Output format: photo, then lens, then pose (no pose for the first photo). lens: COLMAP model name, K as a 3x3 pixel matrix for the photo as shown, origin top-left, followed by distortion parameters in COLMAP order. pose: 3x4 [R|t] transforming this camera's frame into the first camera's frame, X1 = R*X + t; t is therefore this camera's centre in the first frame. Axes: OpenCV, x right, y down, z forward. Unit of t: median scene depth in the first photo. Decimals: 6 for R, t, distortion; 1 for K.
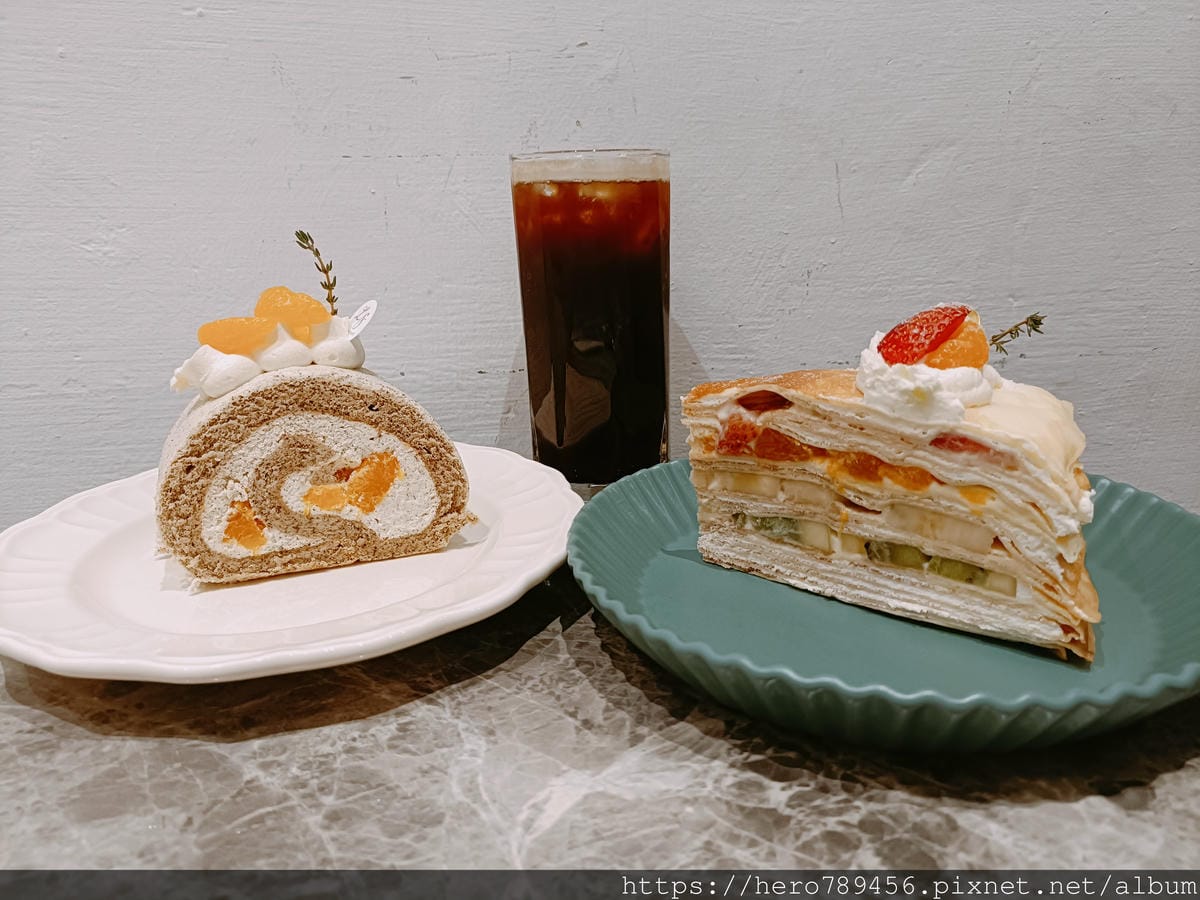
lens RADIAL K [[884.9, 0, 600.0], [0, 884.9, 450.0], [0, 0, 1]] dist [0.008392, 0.033143]
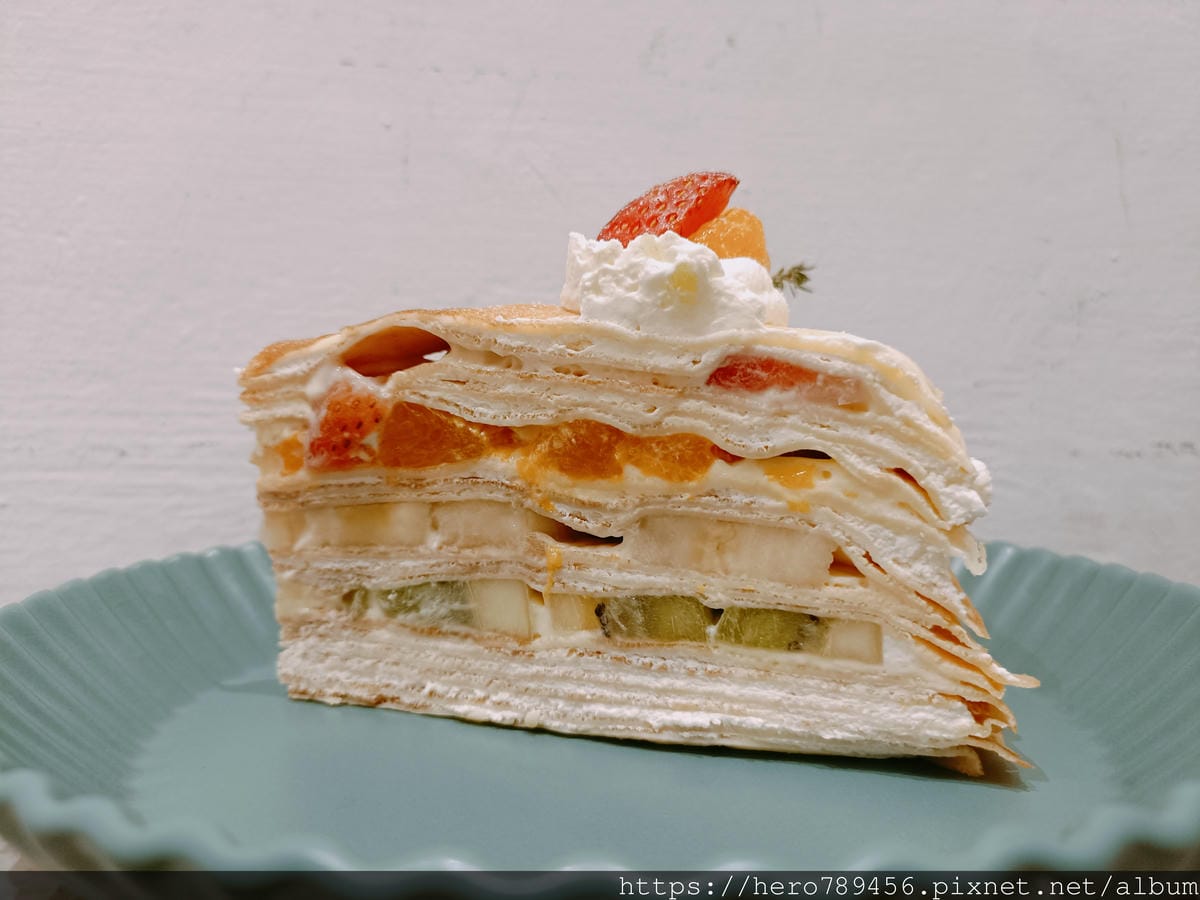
lens RADIAL K [[884.9, 0, 600.0], [0, 884.9, 450.0], [0, 0, 1]] dist [0.008392, 0.033143]
pose [[0.925364, 0.007101, 0.379014, 0.104836], [0.081663, 0.972615, -0.217603, 0.132679], [-0.370180, 0.232314, 0.899443, 0.518999]]
